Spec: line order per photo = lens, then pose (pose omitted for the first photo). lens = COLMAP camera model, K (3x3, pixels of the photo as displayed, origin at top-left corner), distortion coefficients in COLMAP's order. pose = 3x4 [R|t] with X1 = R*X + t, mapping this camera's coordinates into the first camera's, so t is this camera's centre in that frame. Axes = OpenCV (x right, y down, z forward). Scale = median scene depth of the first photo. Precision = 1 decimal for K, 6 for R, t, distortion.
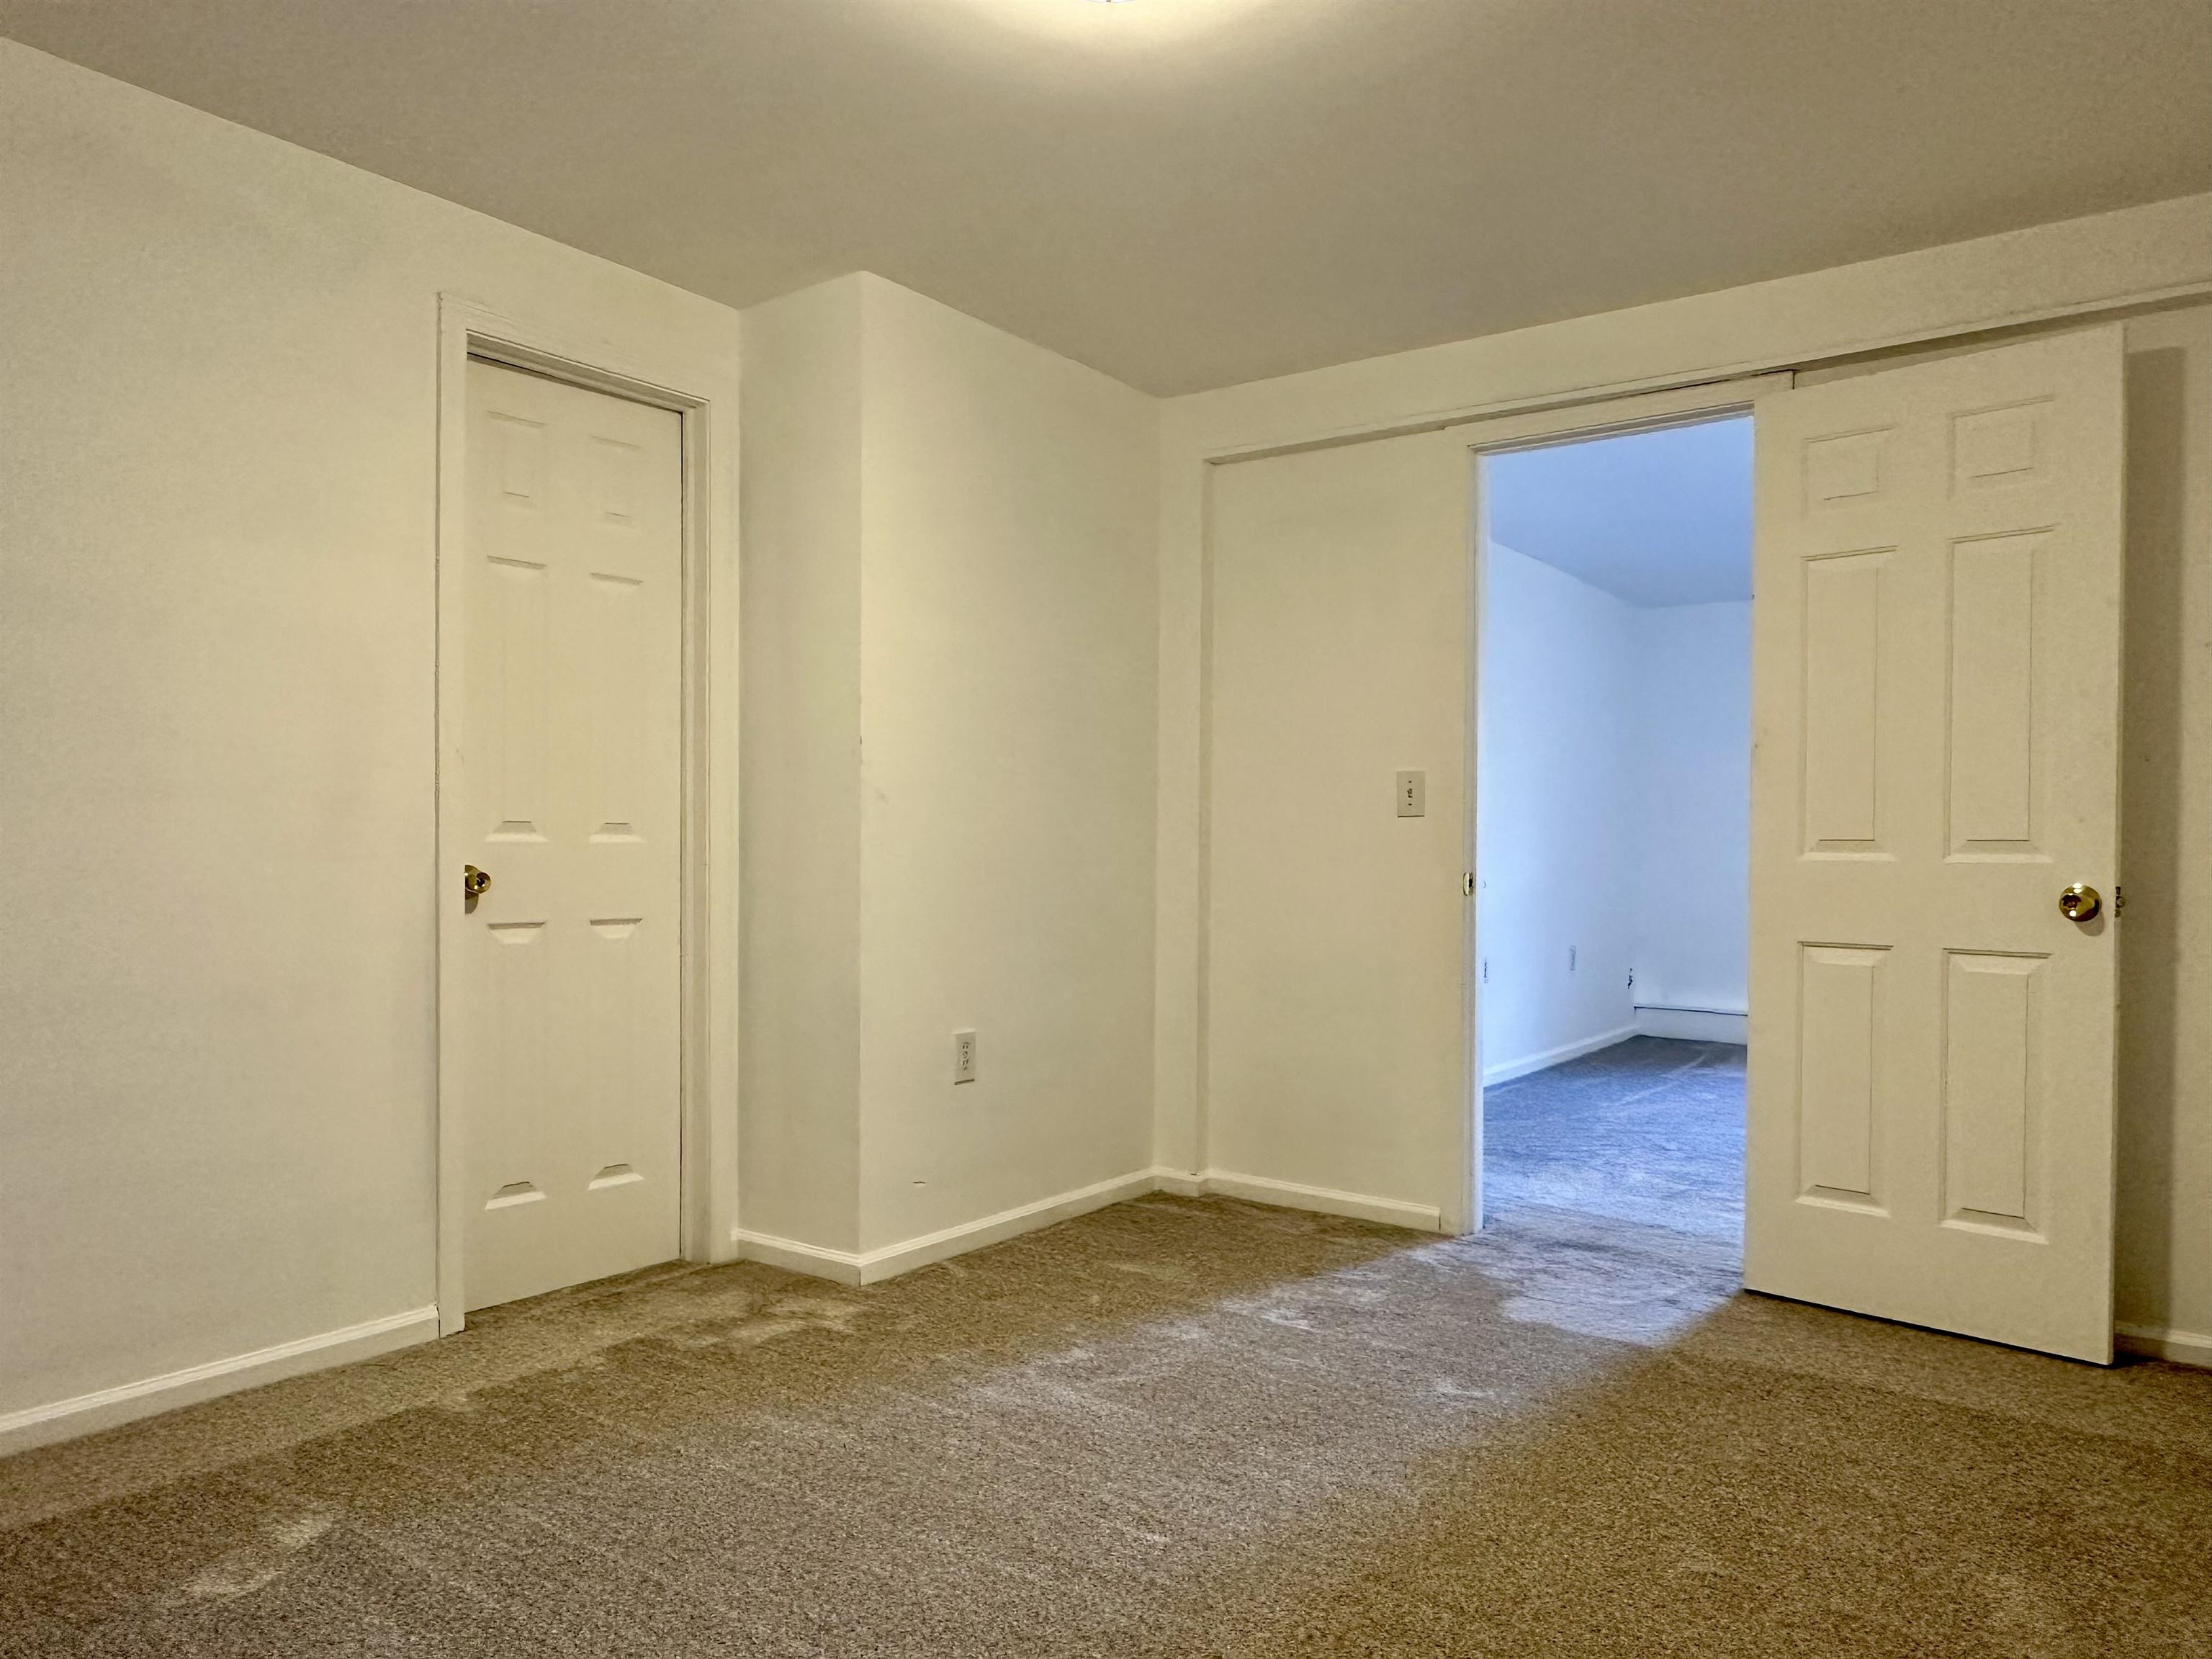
lens RADIAL K [[1486.5, 0, 1106.0], [0, 1486.5, 829.5], [0, 0, 1]] dist [-0.000084, -0.000051]
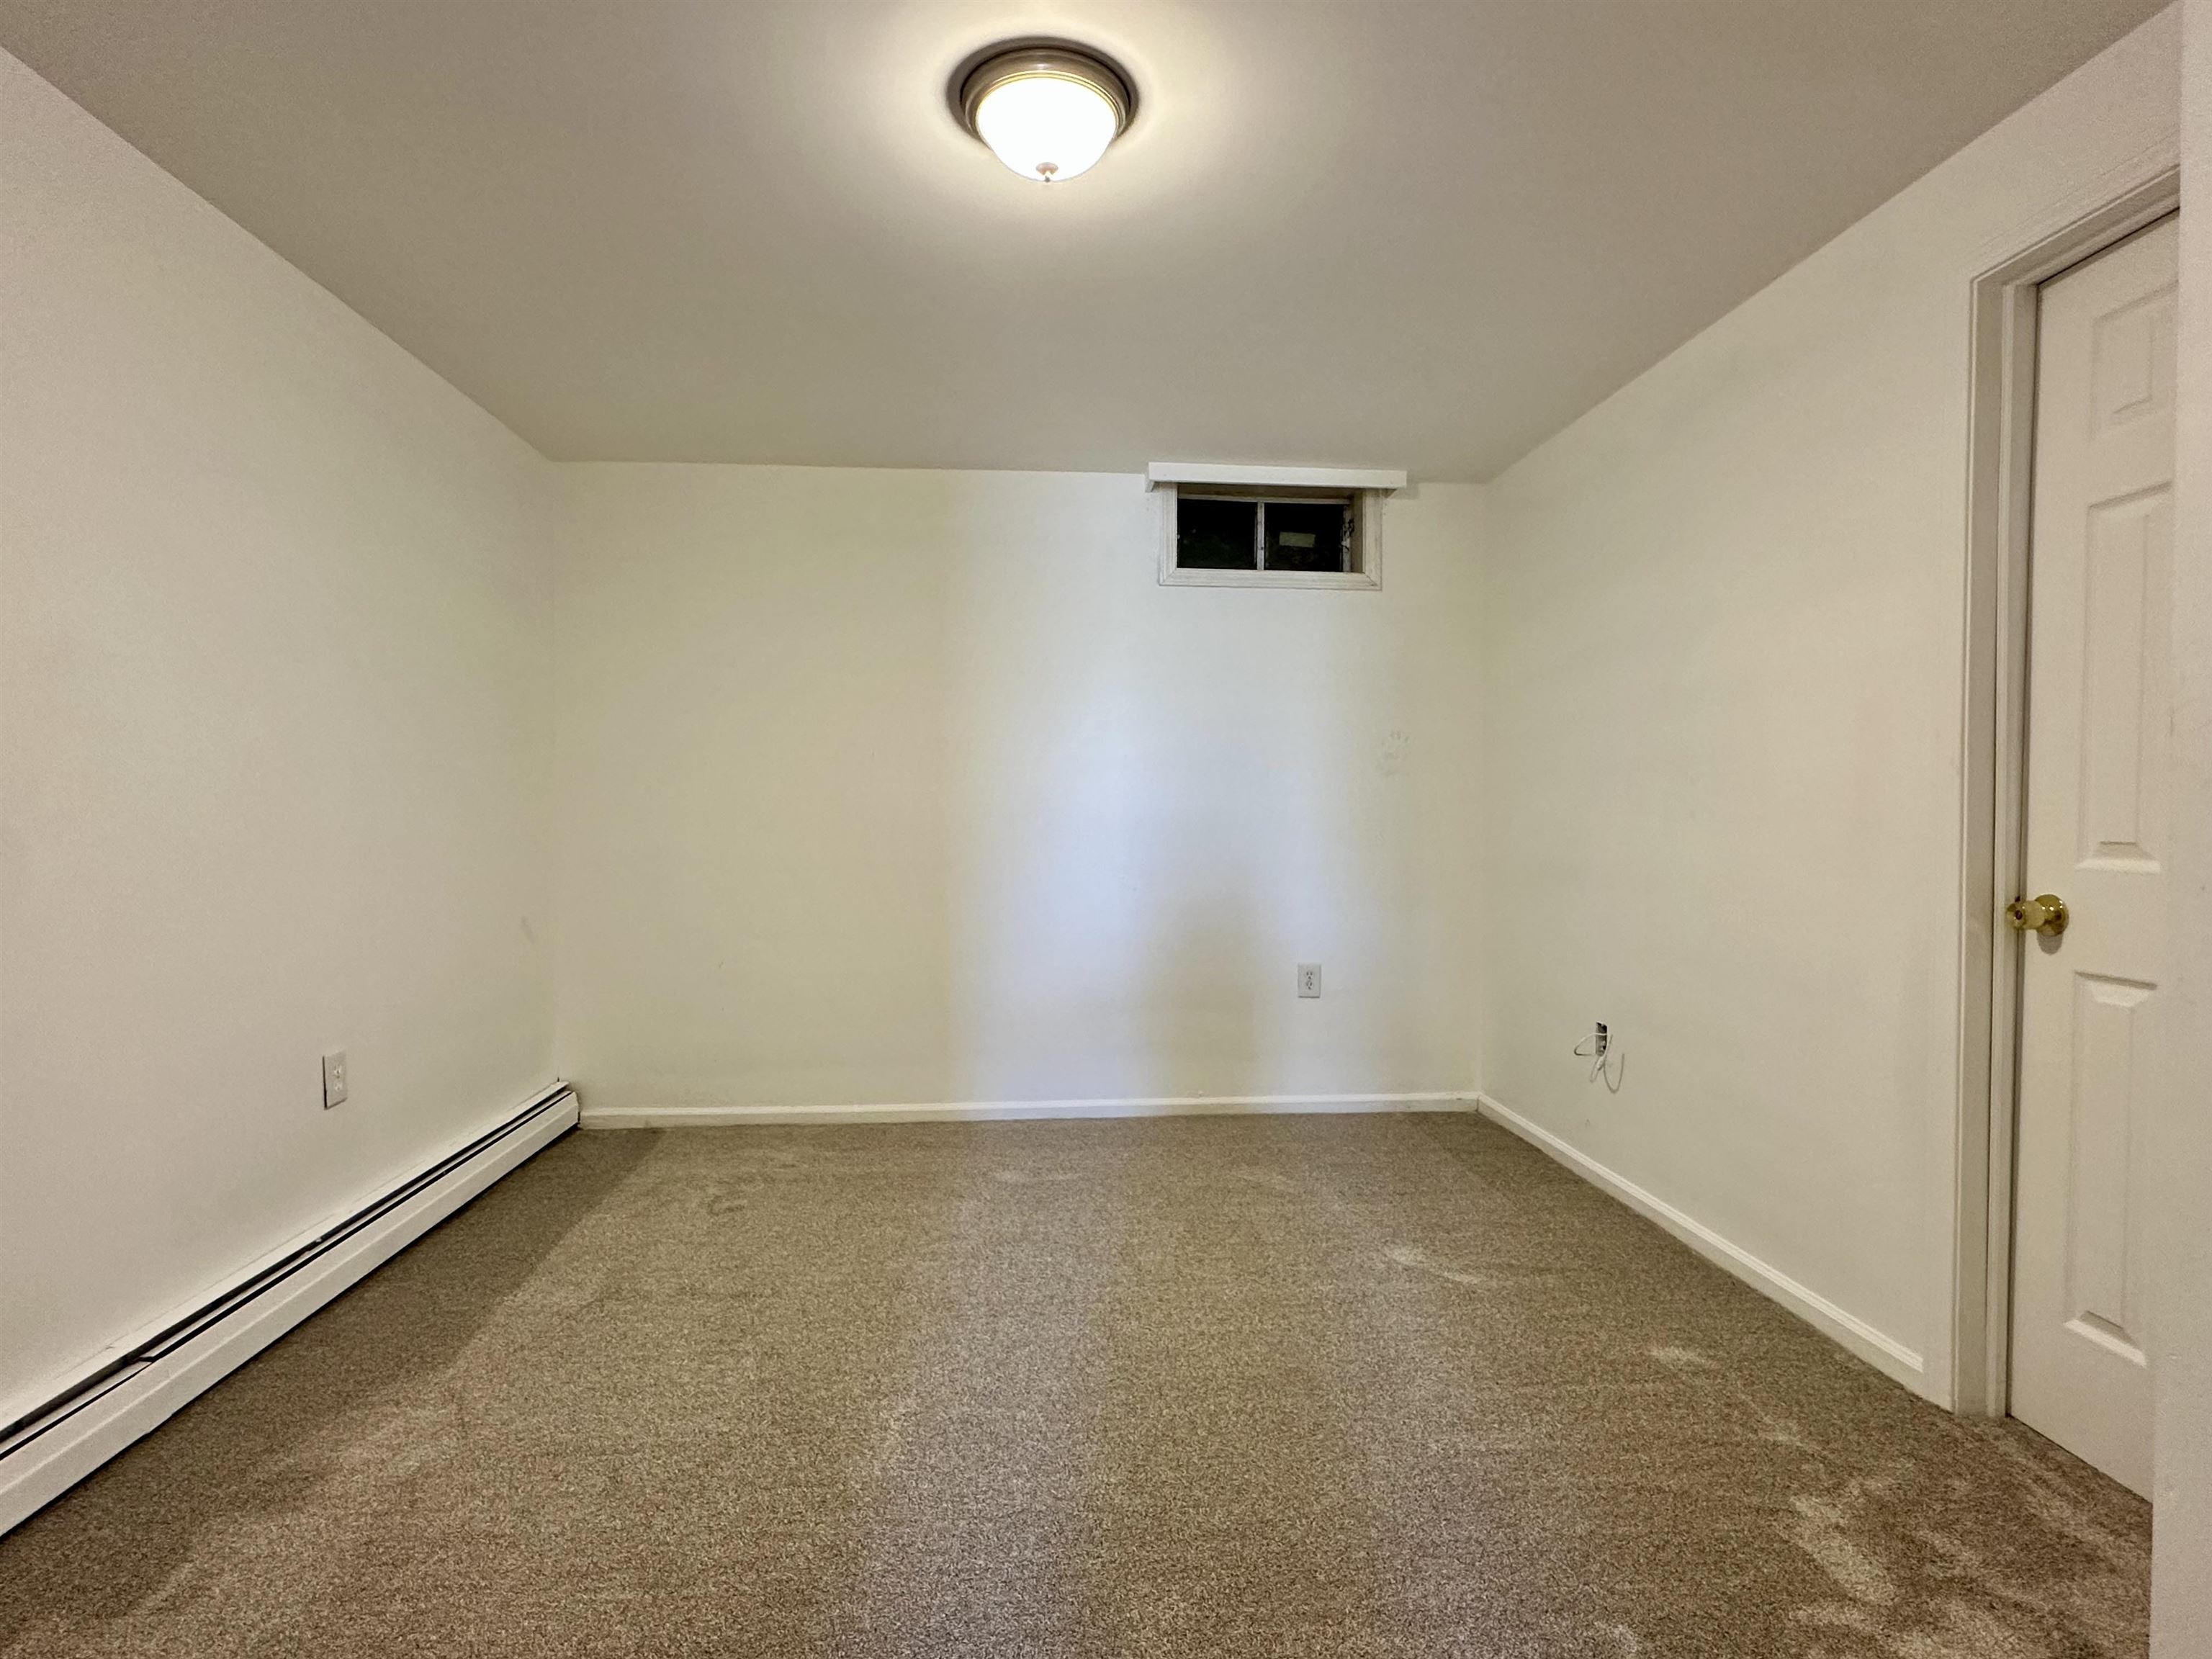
lens RADIAL K [[1097.8, 0, 1106.0], [0, 1097.8, 829.5], [0, 0, 1]] dist [0.000055, -0.000012]
pose [[-0.752262, -0.003881, -0.658853, 0.361888], [-0.010250, 0.999931, 0.005813, -0.010237], [0.658785, 0.011126, -0.752249, 1.095578]]
